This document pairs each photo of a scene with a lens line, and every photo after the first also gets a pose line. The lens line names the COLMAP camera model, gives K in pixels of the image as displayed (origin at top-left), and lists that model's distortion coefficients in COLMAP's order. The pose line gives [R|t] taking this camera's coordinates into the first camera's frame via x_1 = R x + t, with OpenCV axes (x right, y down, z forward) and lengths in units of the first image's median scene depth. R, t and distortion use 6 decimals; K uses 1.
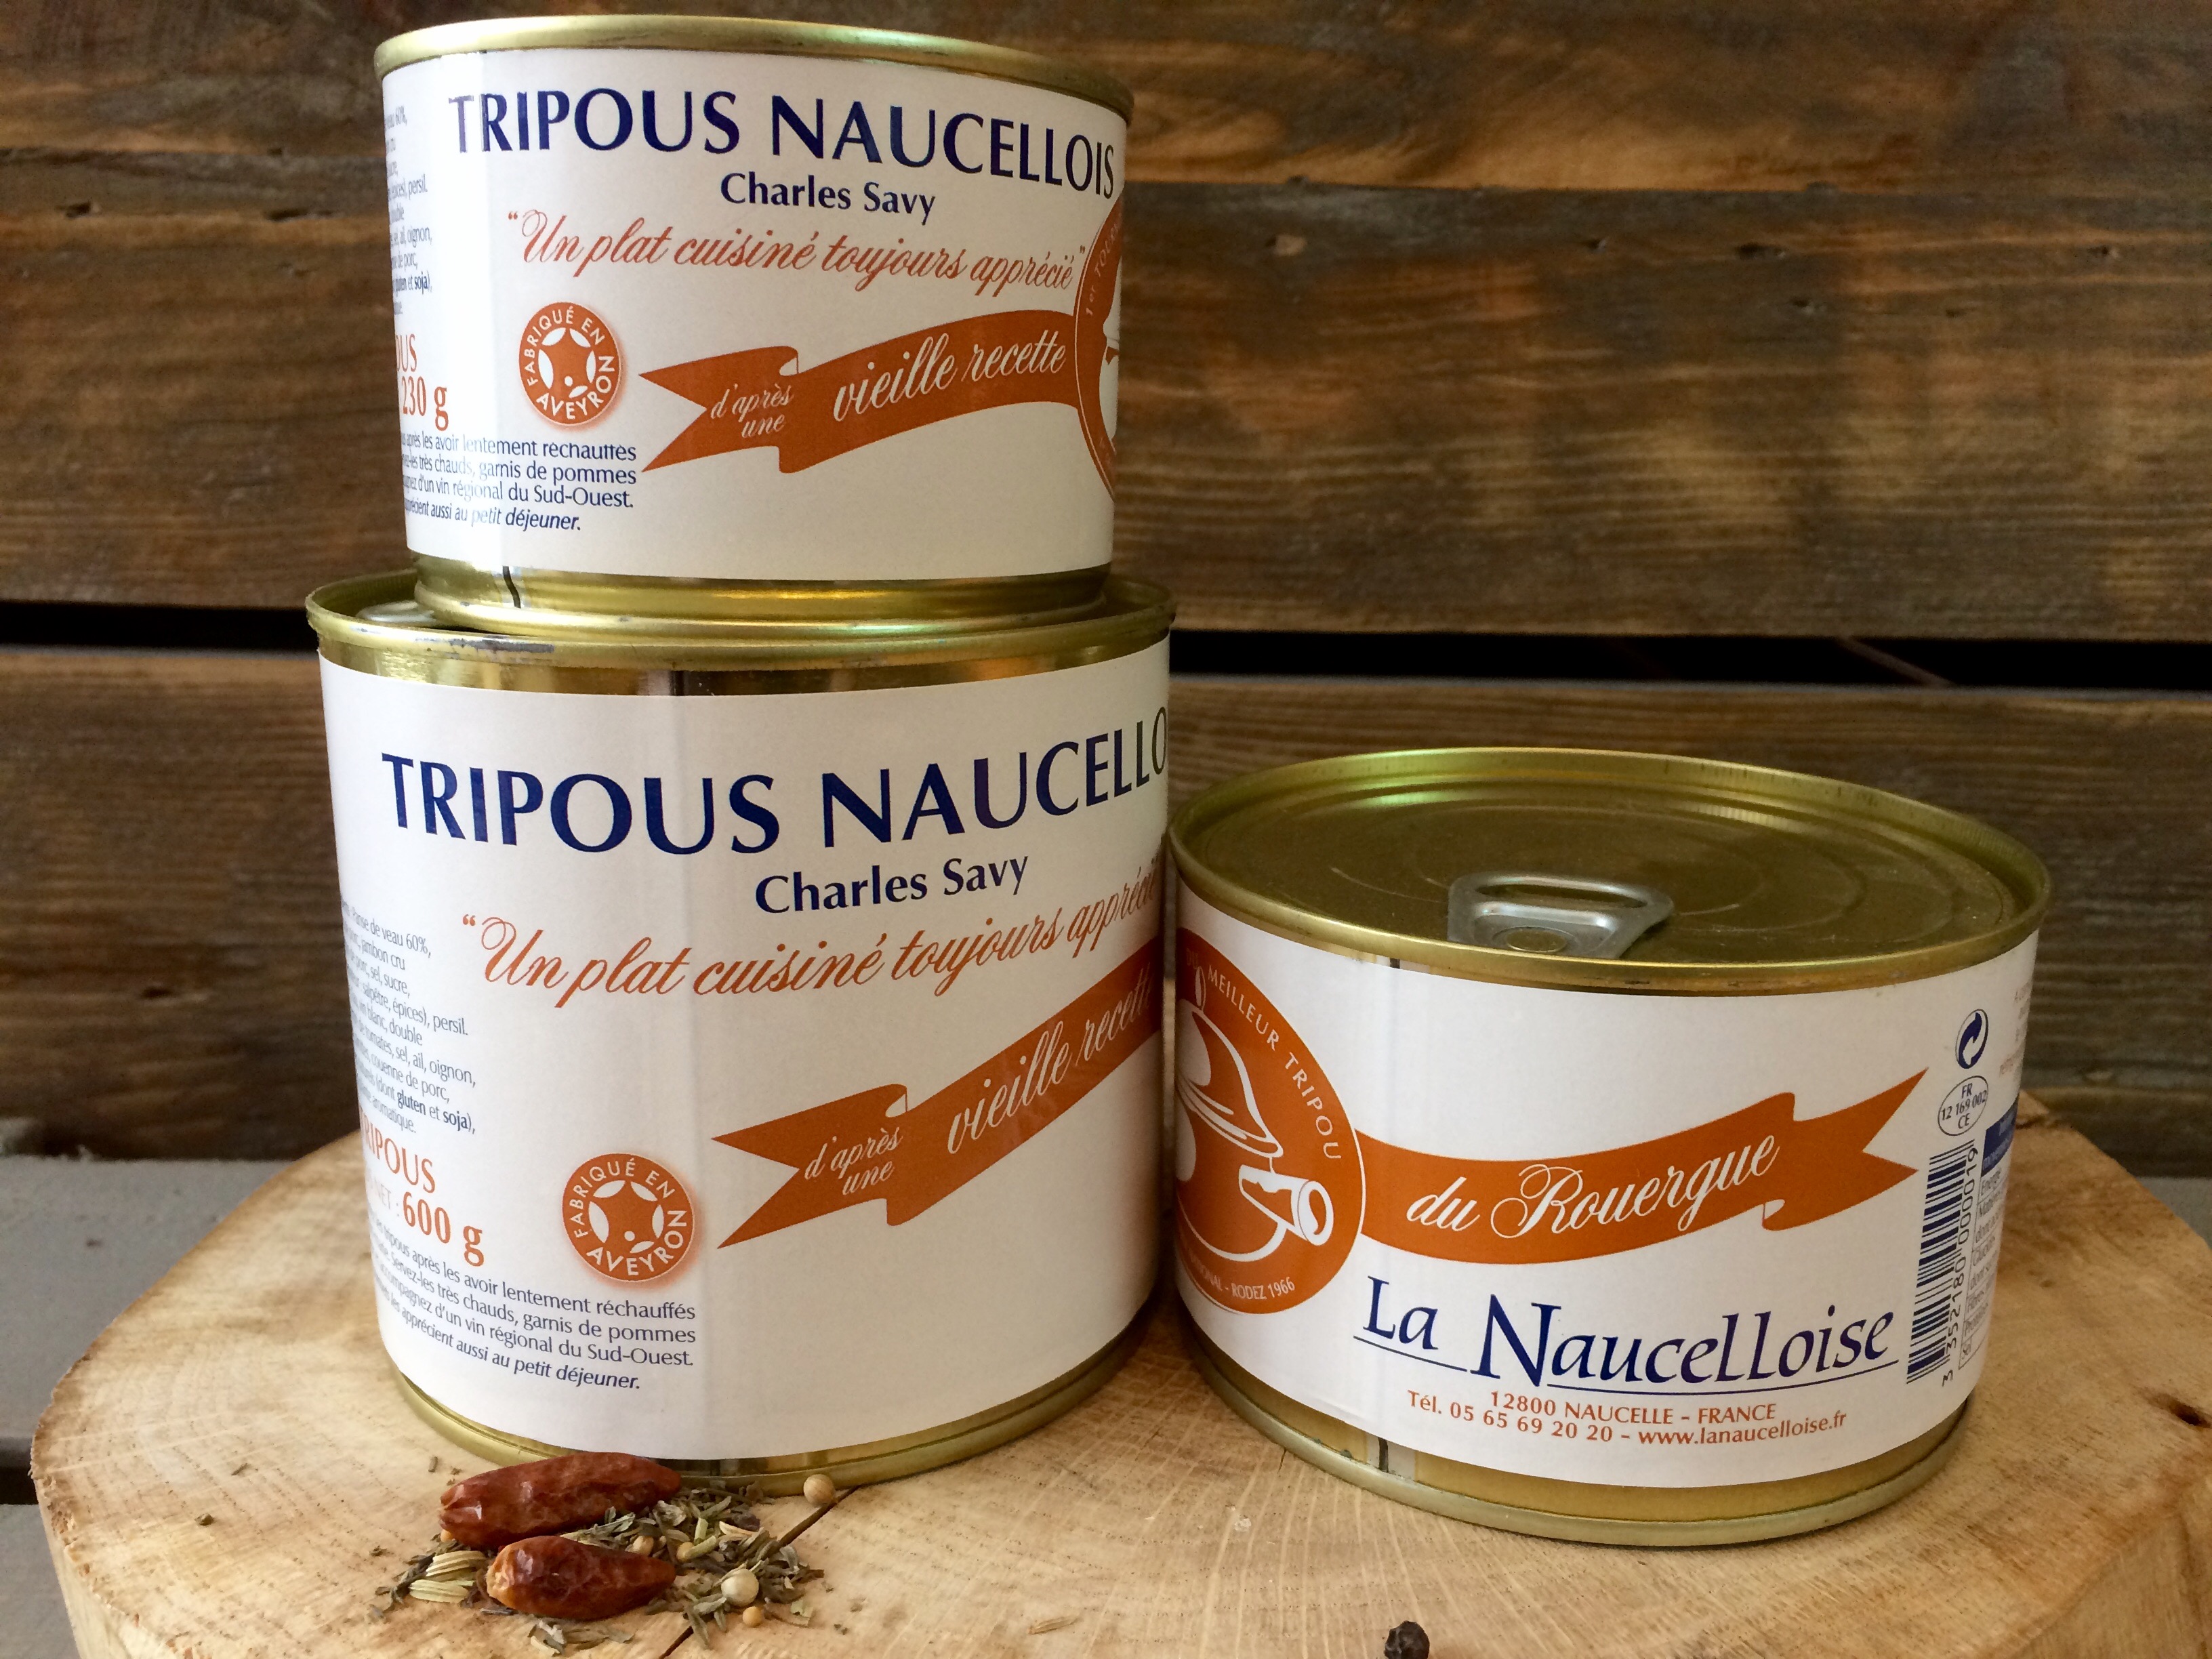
lens RADIAL K [[1868.0, 0, 1103.3], [0, 1868.0, 817.1], [0, 0, 1]] dist [0.013640, -0.069746]
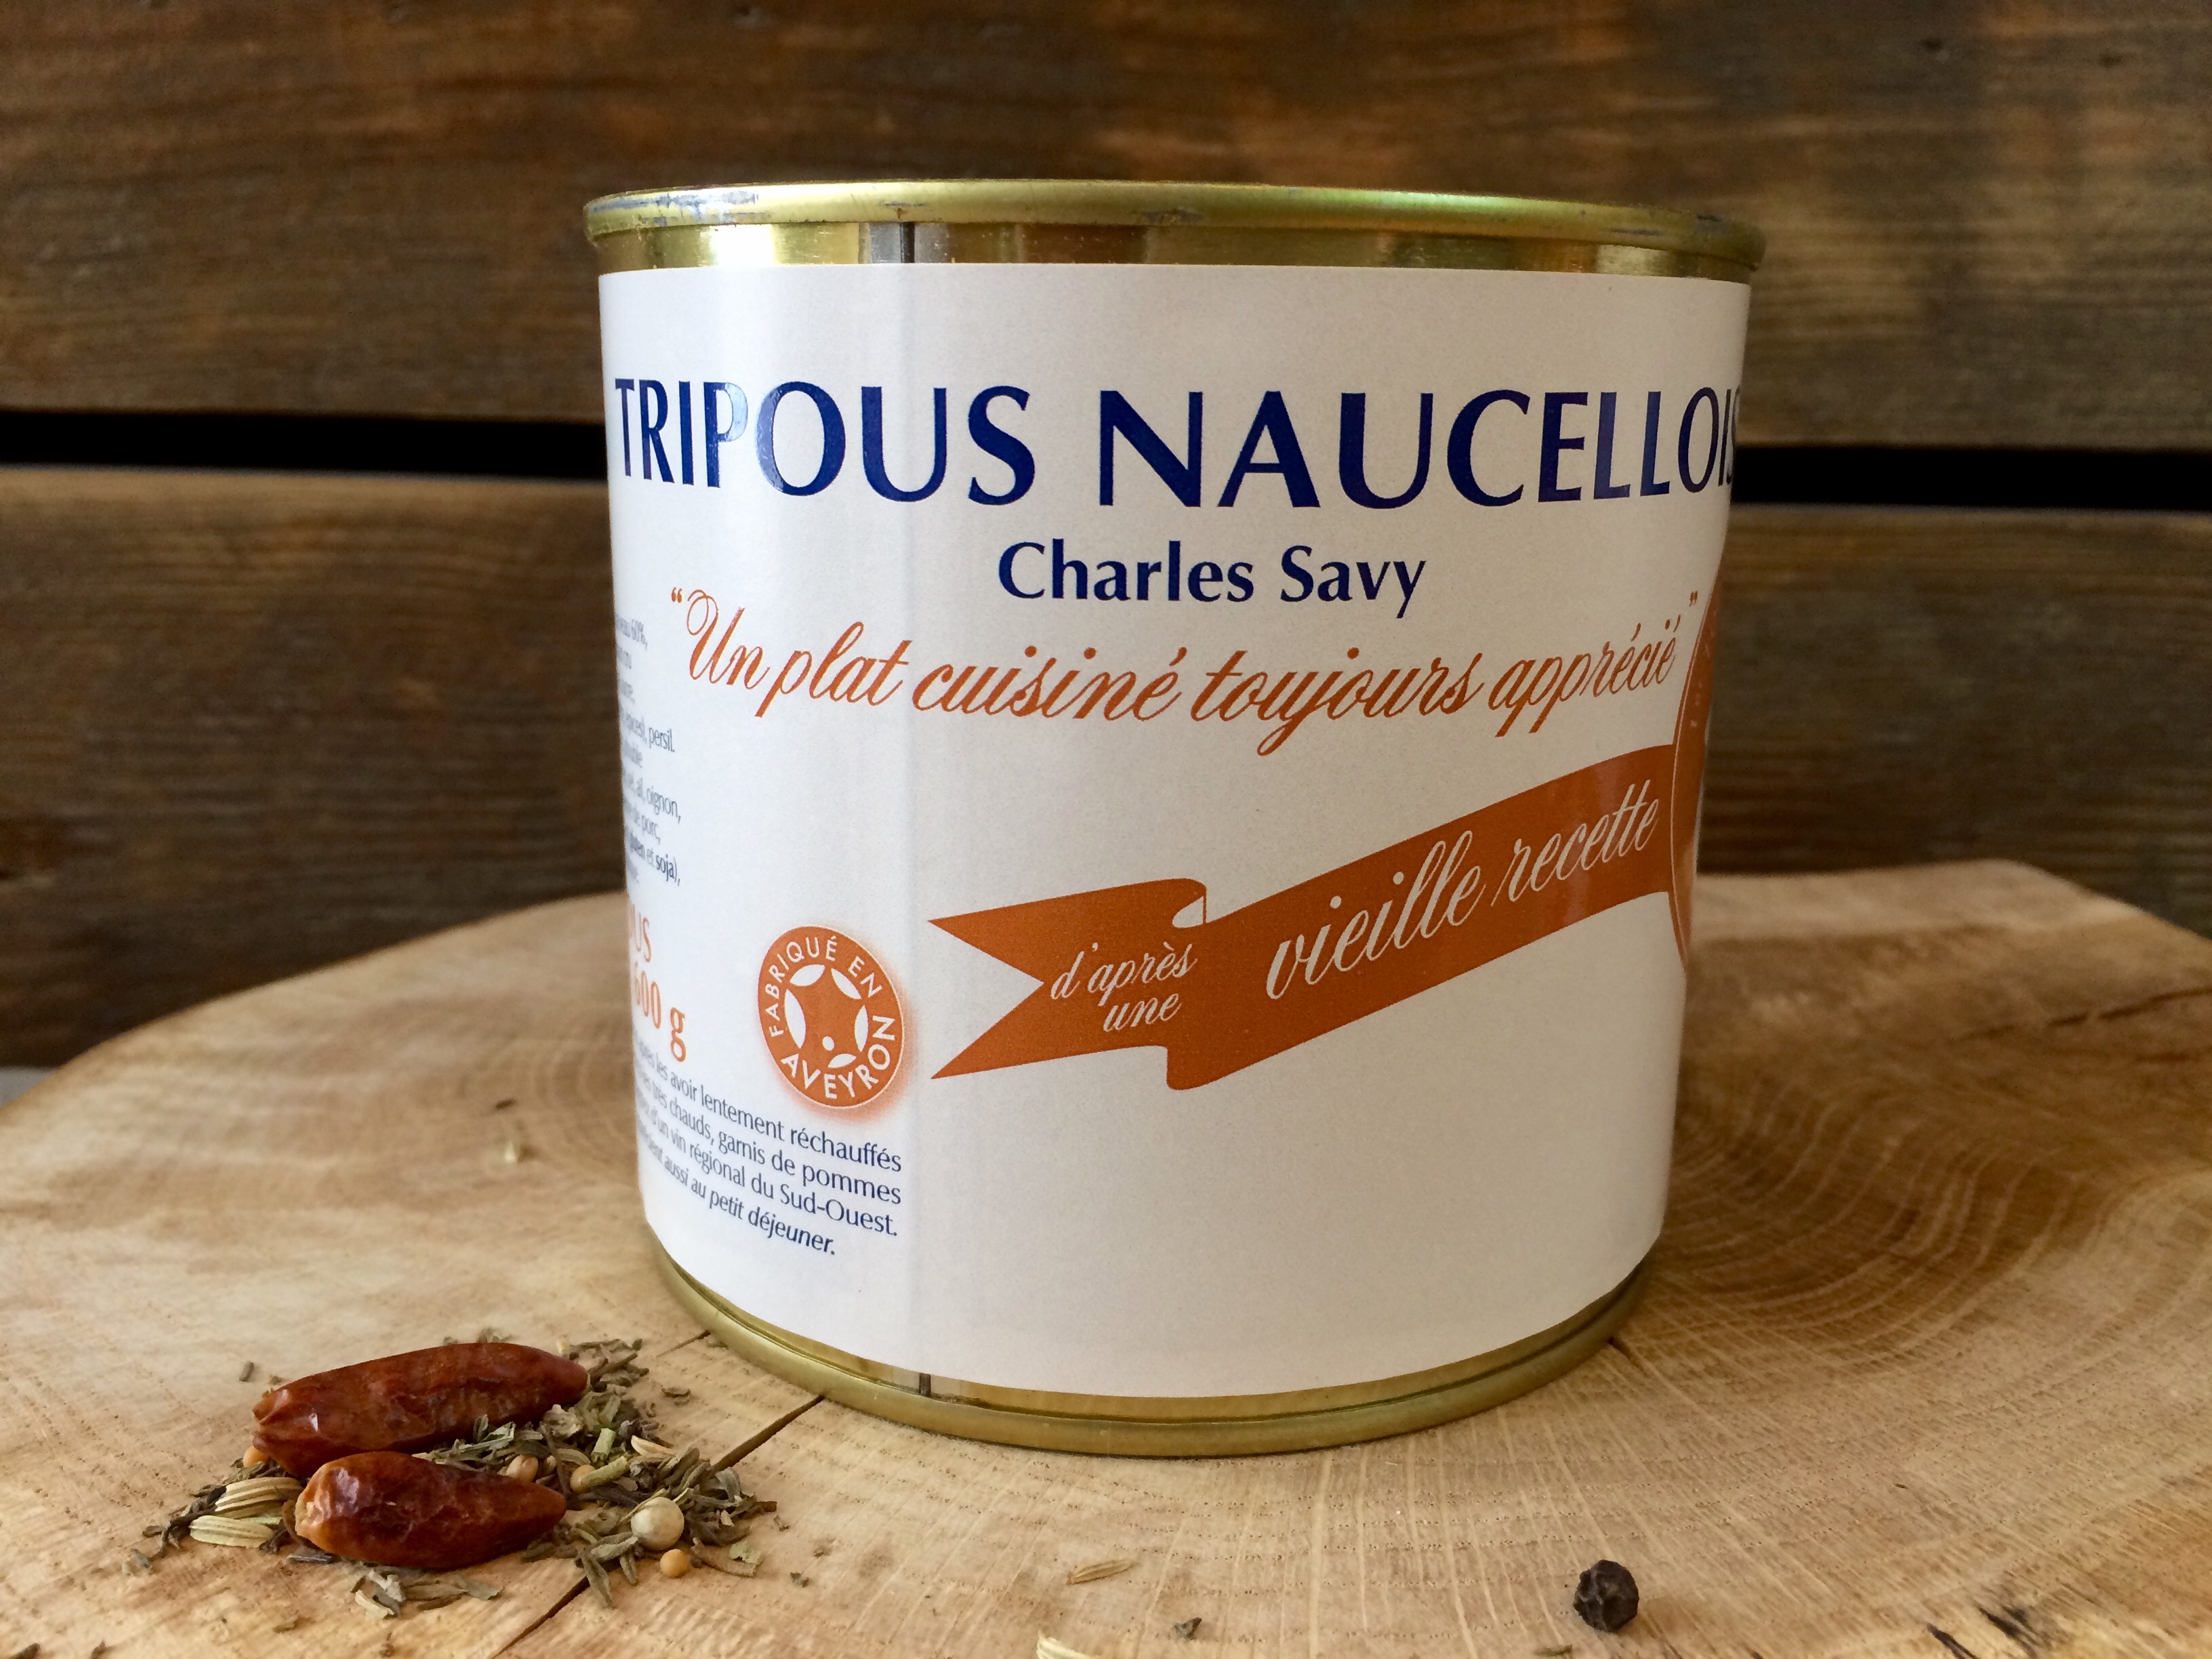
lens RADIAL K [[1868.0, 0, 1094.2], [0, 1868.0, 836.6], [0, 0, 1]] dist [0.013640, -0.069746]
pose [[0.999894, -0.002077, 0.014381, -0.026584], [0.002106, 0.999996, -0.002040, 0.106107], [-0.014377, 0.002070, 0.999895, 0.199307]]
